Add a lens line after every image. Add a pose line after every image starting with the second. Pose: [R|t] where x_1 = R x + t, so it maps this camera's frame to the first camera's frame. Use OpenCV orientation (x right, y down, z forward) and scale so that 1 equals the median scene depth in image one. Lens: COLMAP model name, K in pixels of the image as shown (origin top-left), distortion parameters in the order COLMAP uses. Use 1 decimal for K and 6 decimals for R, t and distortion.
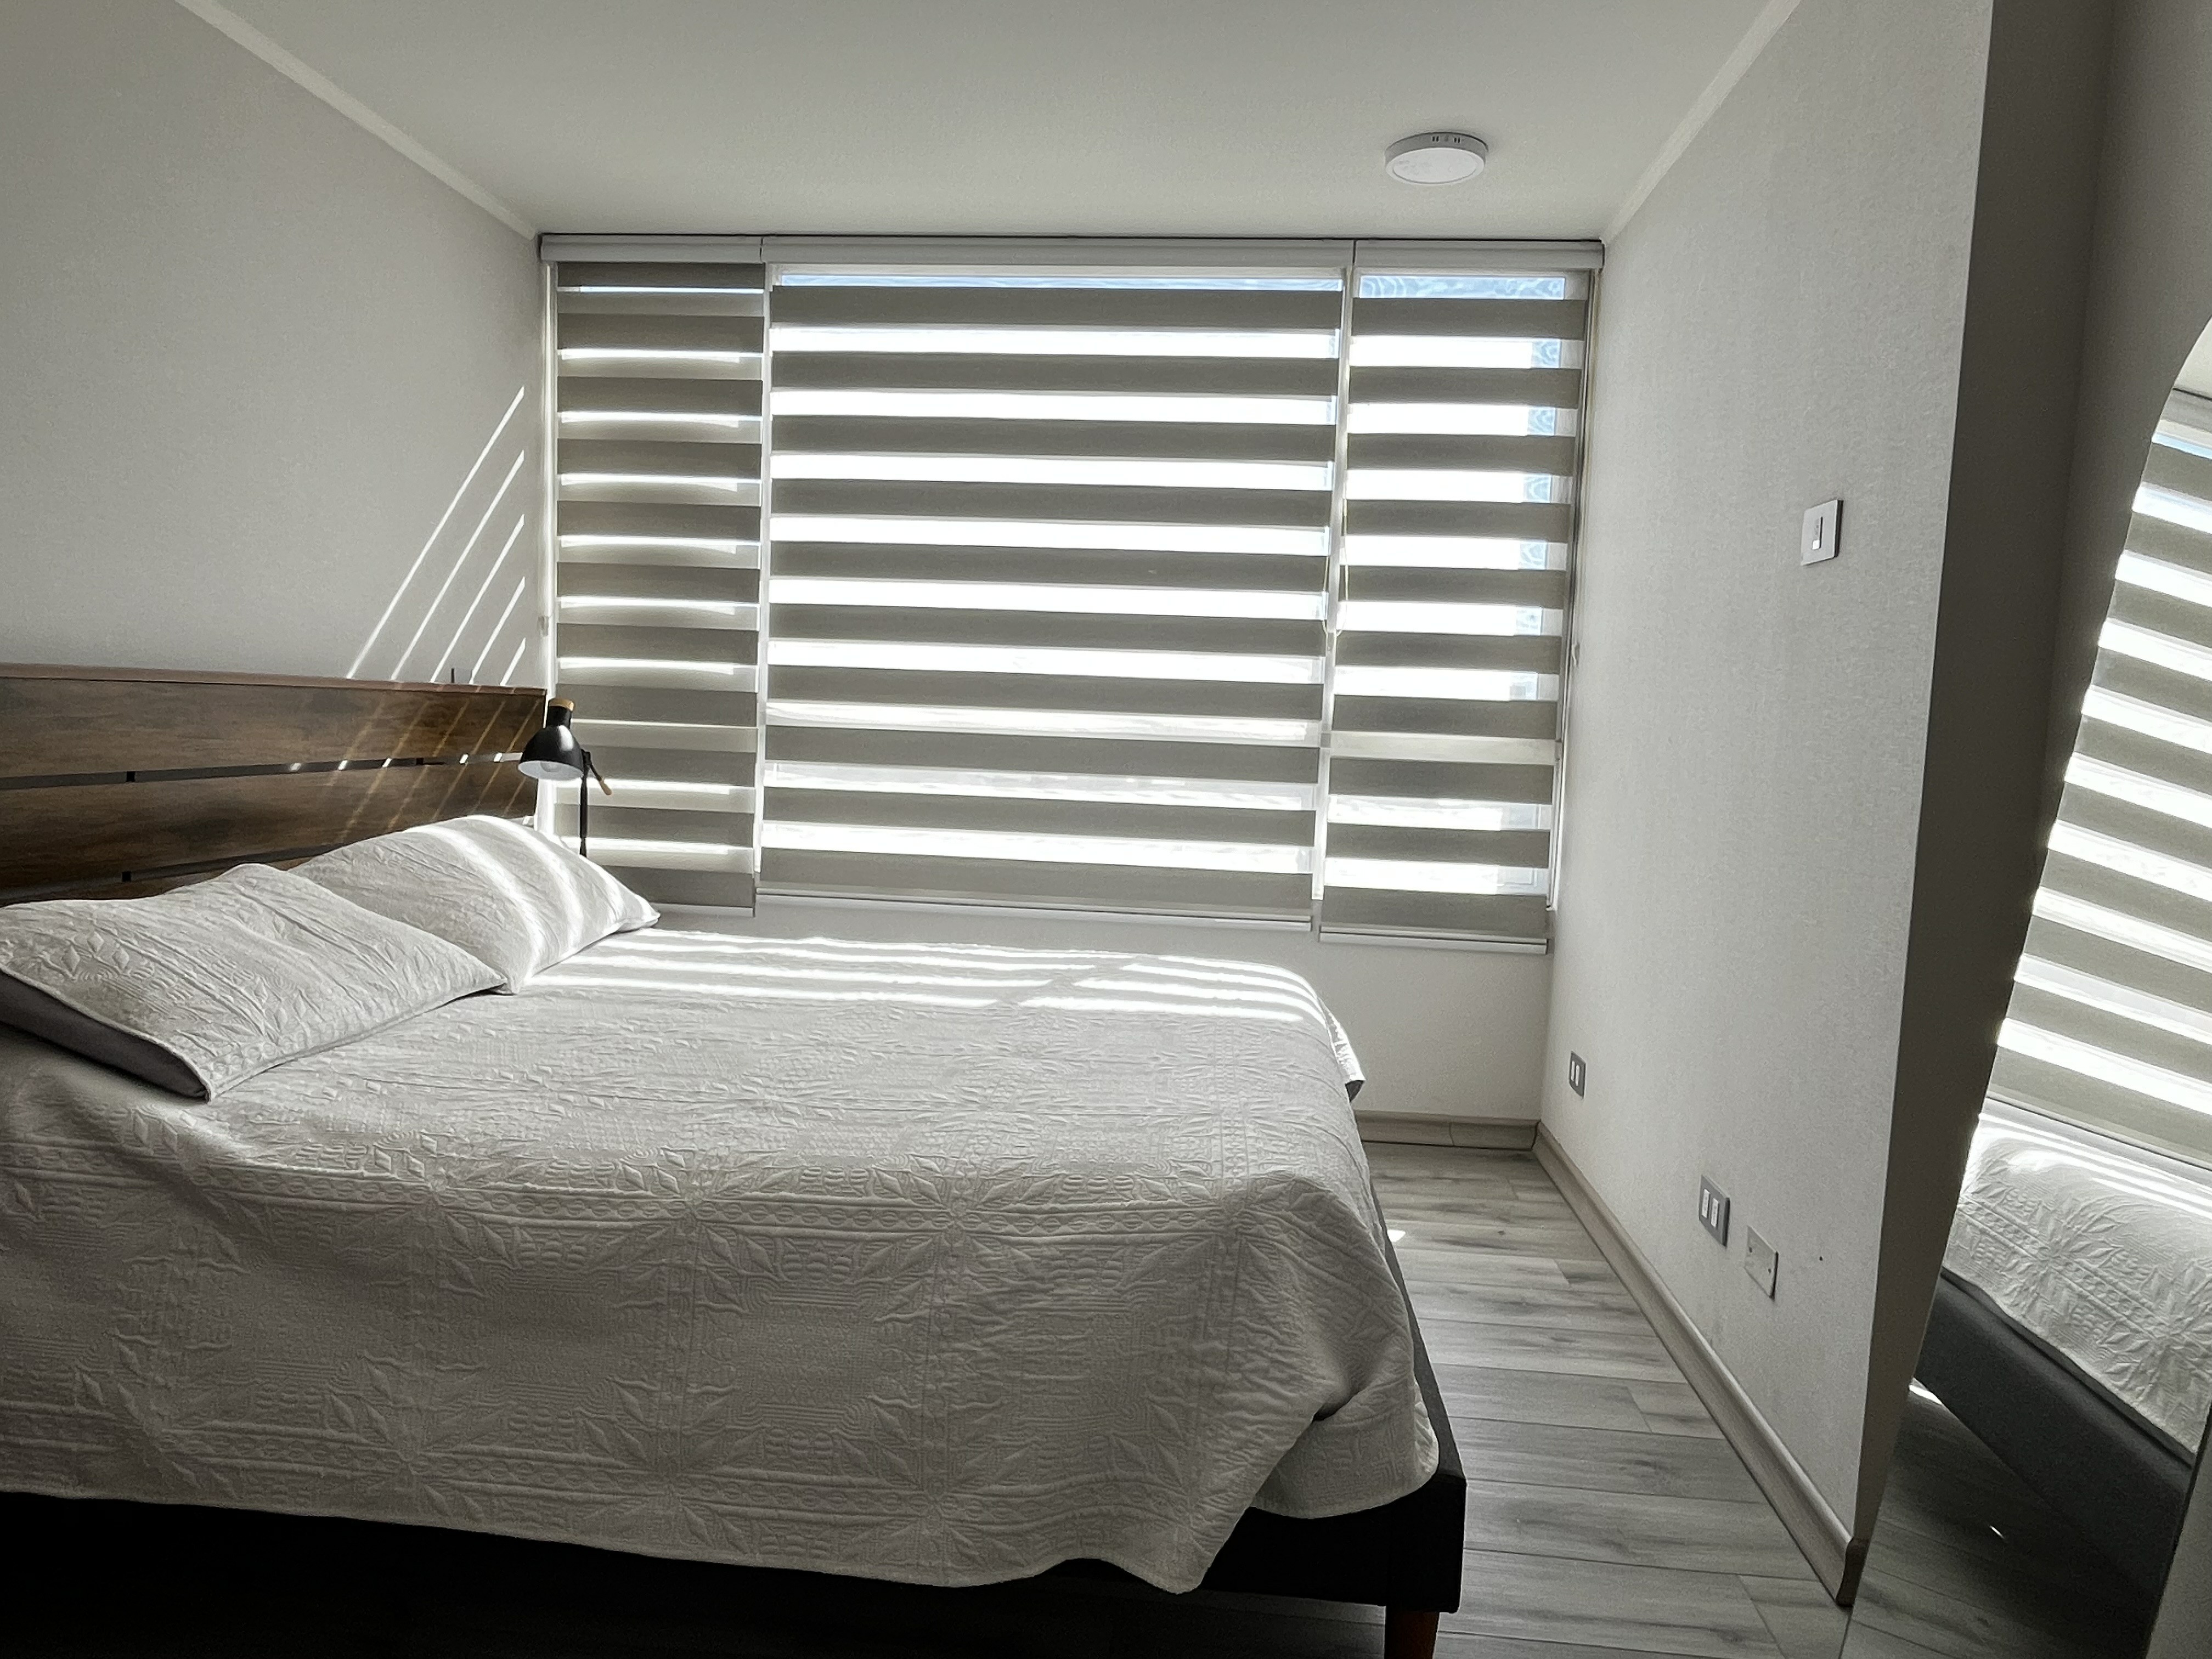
lens RADIAL K [[1397.4, 0, 1091.2], [0, 1397.4, 821.9], [0, 0, 1]] dist [-0.005155, 0.000765]
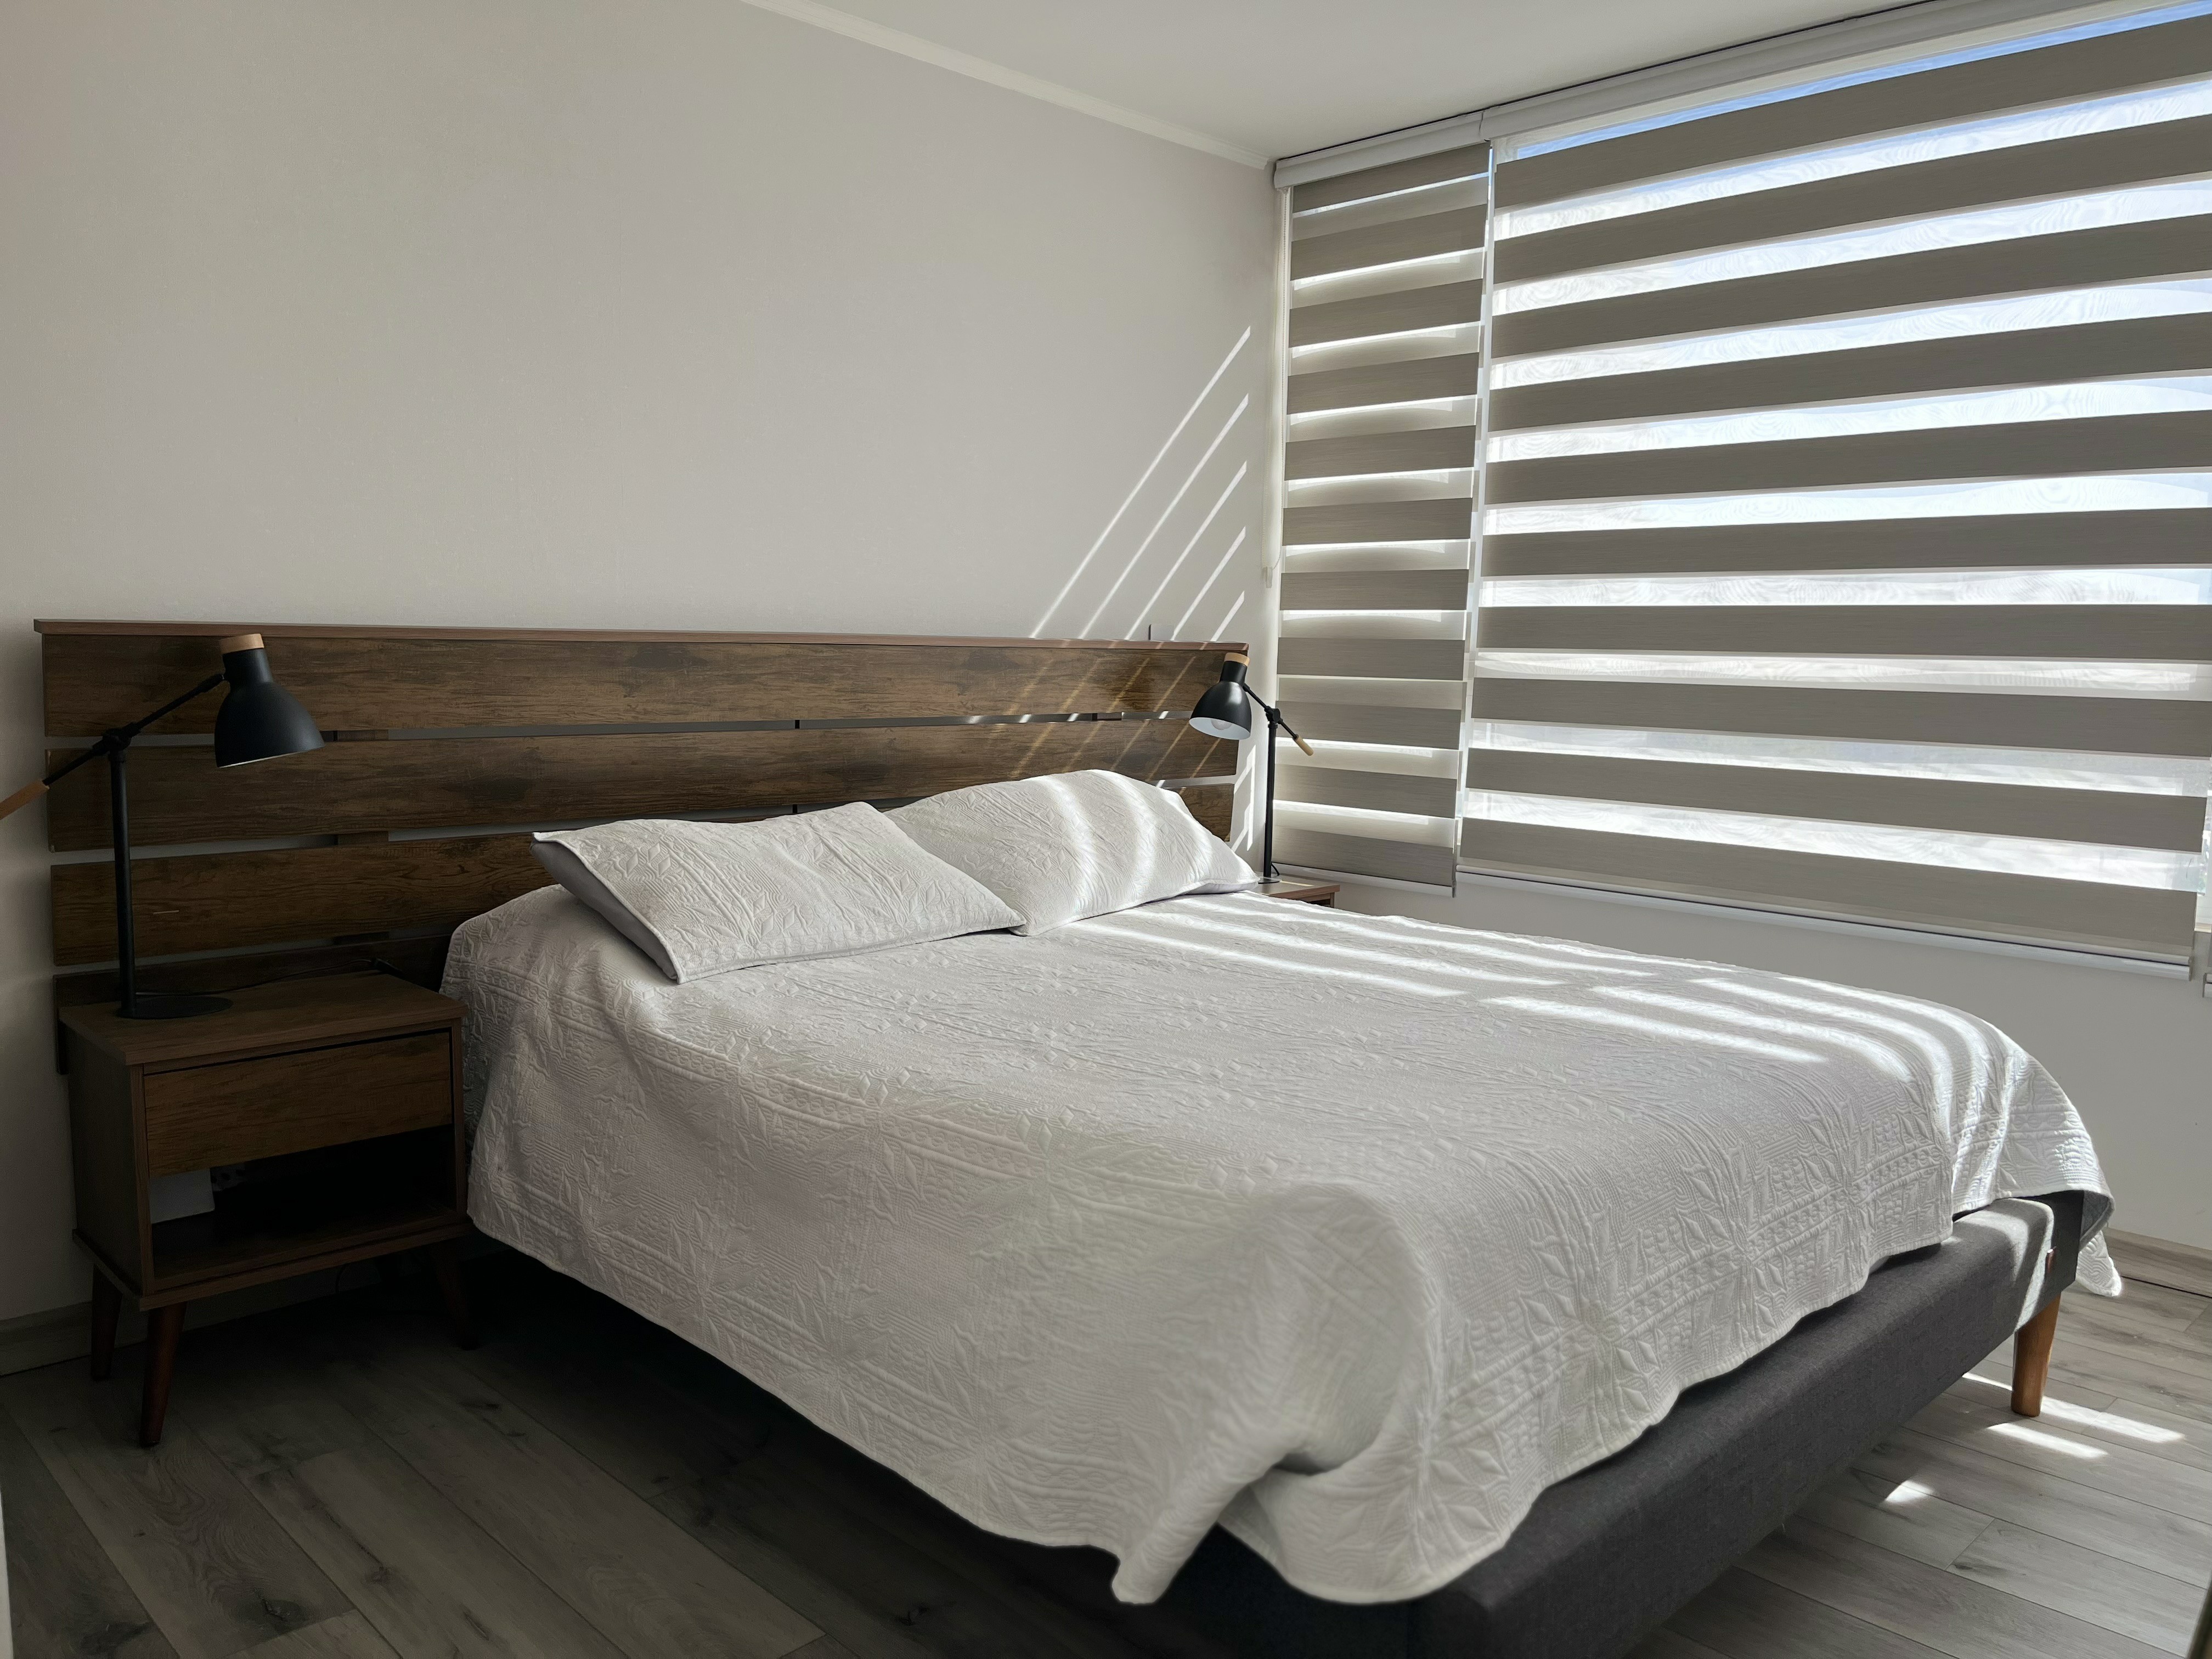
lens RADIAL K [[1686.7, 0, 1124.6], [0, 1686.7, 832.8], [0, 0, 1]] dist [0.065819, -0.082281]
pose [[0.765806, 0.047720, -0.641299, 0.449833], [-0.037882, 0.998859, 0.029090, 0.006919], [0.641955, 0.002016, 0.766739, 0.079808]]
